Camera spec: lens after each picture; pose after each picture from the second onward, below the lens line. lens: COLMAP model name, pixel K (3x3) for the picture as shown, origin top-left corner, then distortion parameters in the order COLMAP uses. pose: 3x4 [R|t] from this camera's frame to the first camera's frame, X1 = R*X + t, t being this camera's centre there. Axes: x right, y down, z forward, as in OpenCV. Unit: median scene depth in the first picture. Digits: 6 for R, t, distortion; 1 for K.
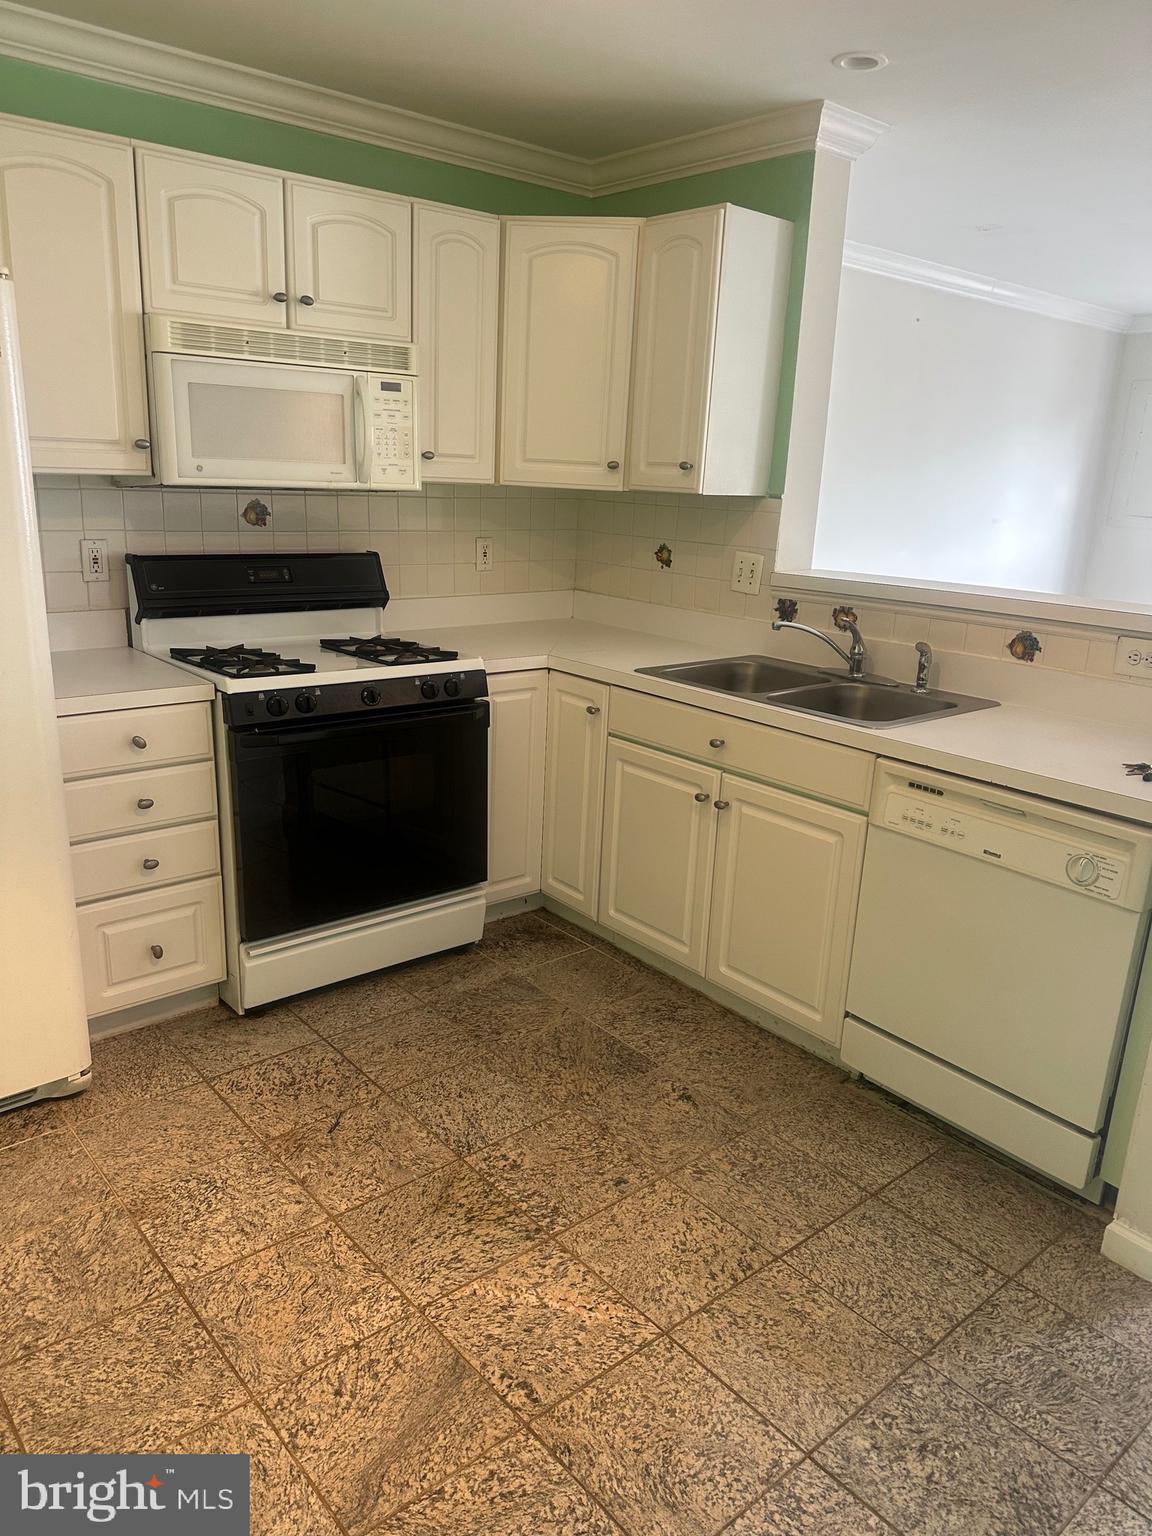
lens RADIAL K [[1076.4, 0, 576.0], [0, 1076.4, 768.0], [0, 0, 1]] dist [0.091750, -0.136227]
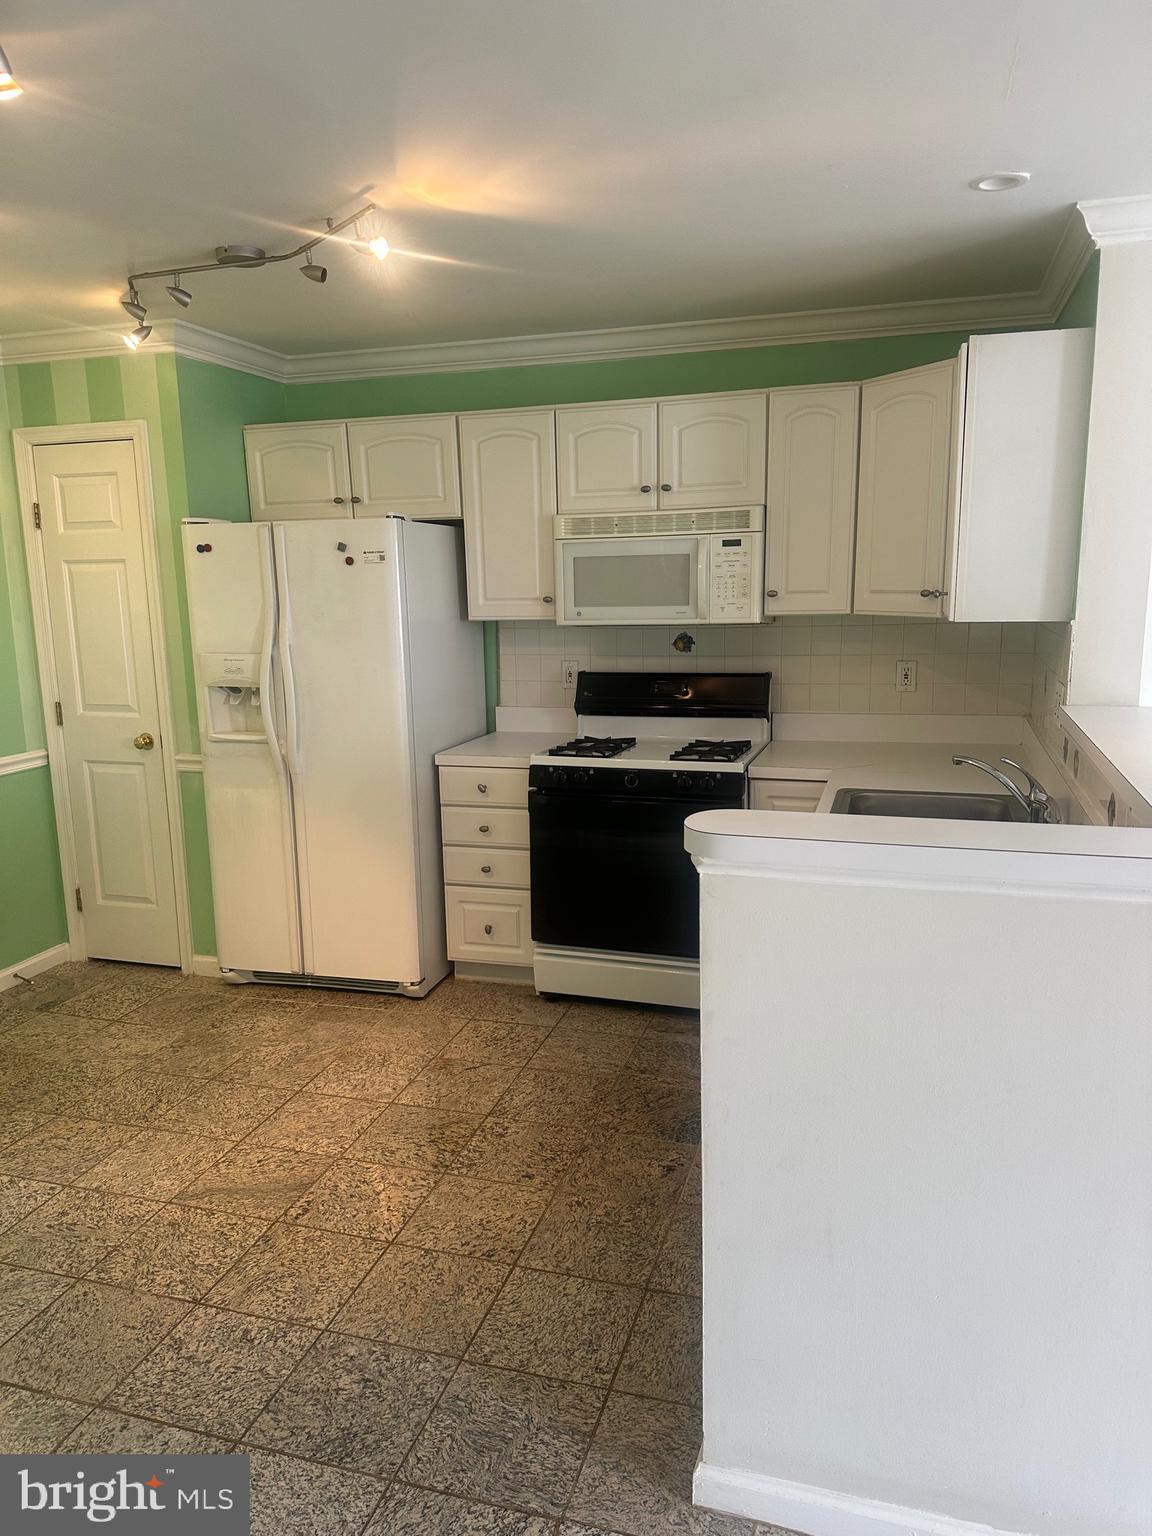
lens RADIAL K [[1077.1, 0, 575.2], [0, 1077.1, 759.6], [0, 0, 1]] dist [0.169109, -0.312500]
pose [[0.530722, 0.093305, -0.842395, 0.870925], [-0.184362, 0.982831, -0.007292, -0.069959], [0.827251, 0.159176, 0.538812, 0.239931]]
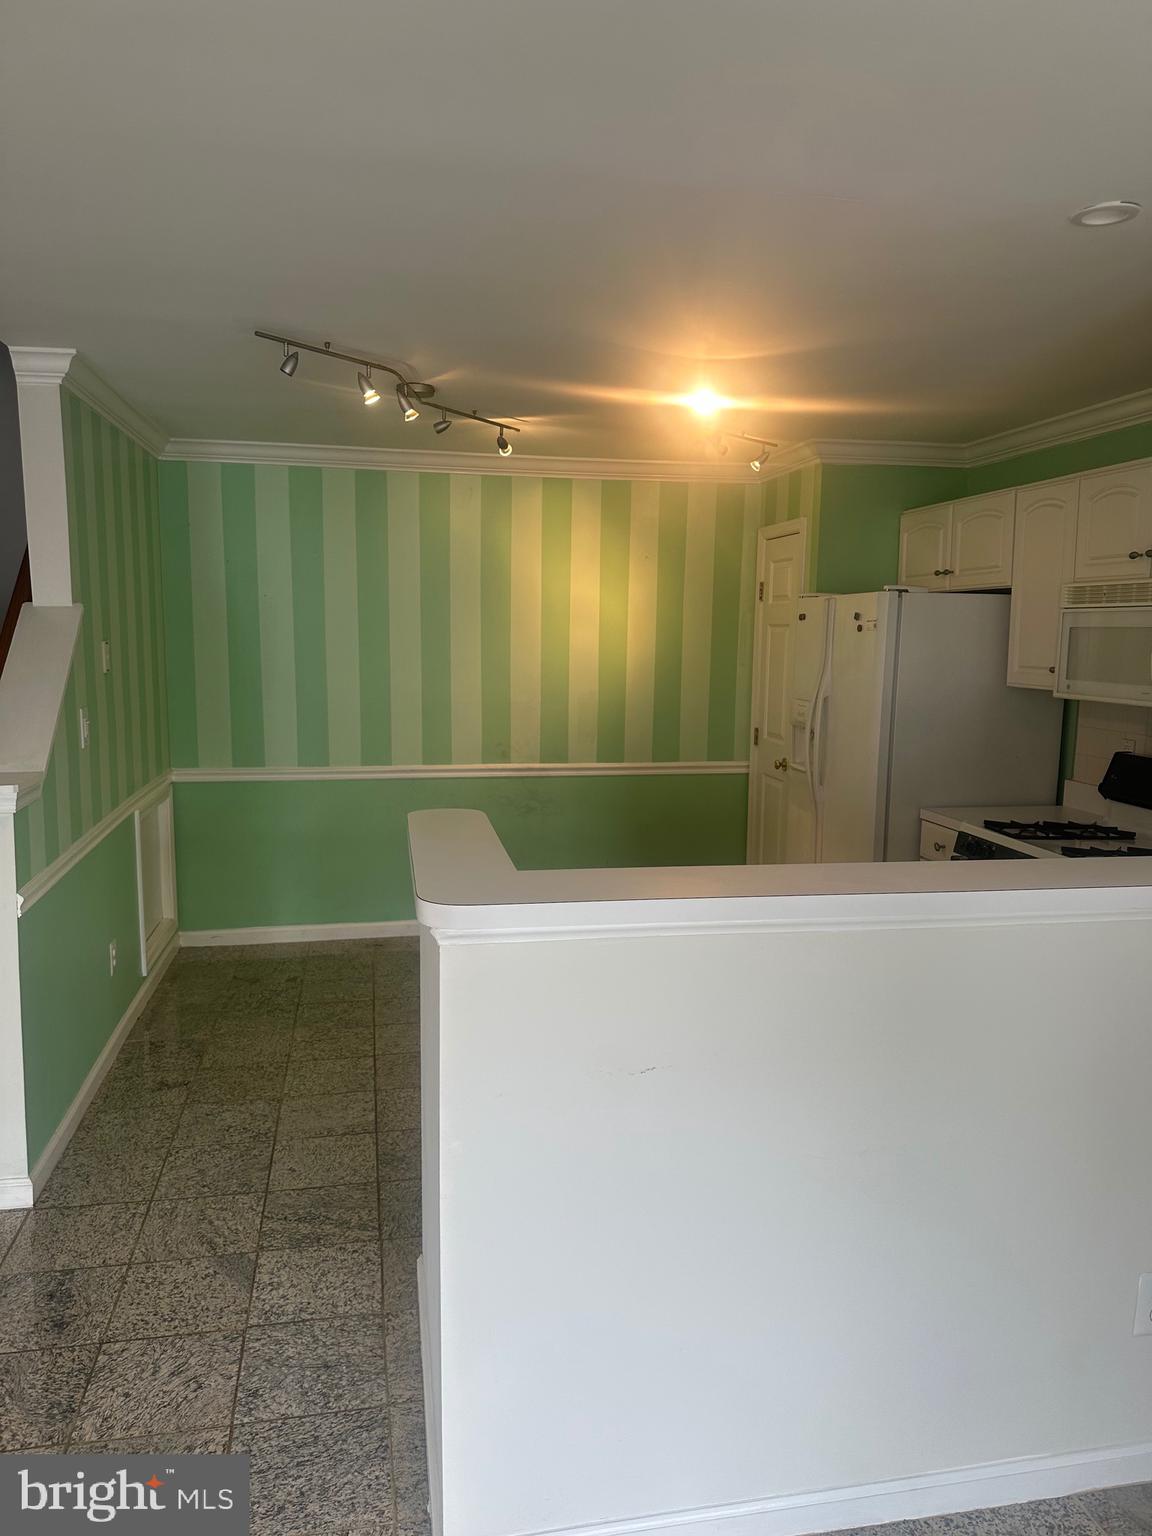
lens RADIAL K [[1077.1, 0, 575.2], [0, 1077.1, 759.6], [0, 0, 1]] dist [0.169109, -0.312500]
pose [[-0.482035, 0.060521, -0.874059, 1.143877], [-0.259151, 0.943125, 0.208222, -0.308689], [0.836949, 0.326884, -0.438935, 1.092331]]
